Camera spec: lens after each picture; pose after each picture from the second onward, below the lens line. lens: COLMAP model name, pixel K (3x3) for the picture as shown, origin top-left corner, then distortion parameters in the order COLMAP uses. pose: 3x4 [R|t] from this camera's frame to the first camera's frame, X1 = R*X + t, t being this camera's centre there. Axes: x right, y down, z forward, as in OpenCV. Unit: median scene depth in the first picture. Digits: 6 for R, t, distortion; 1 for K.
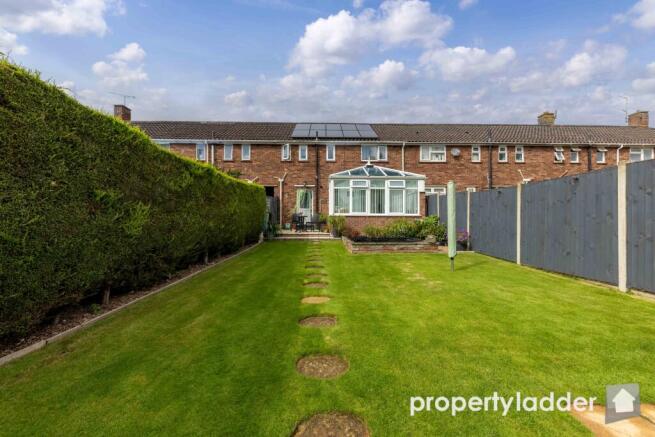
lens RADIAL K [[222.7, 0, 330.1], [0, 222.7, 220.2], [0, 0, 1]] dist [0.002027, -0.003146]
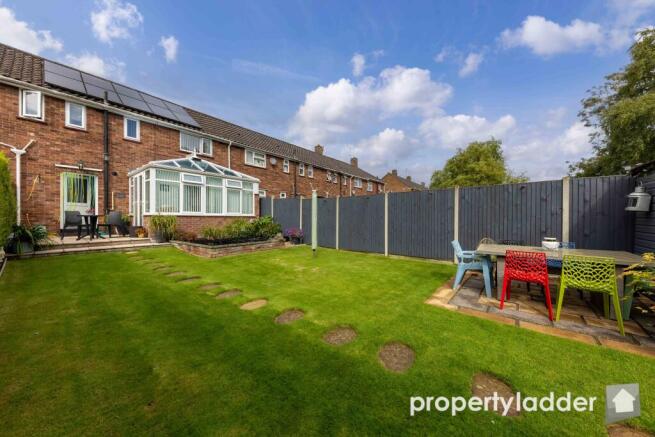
lens RADIAL K [[222.7, 0, 330.1], [0, 222.7, 220.2], [0, 0, 1]] dist [0.002027, -0.003146]
pose [[0.631454, -0.006994, 0.775382, -0.156950], [0.002085, 0.999971, 0.007323, -0.005714], [-0.775411, -0.003007, 0.631450, 0.031229]]
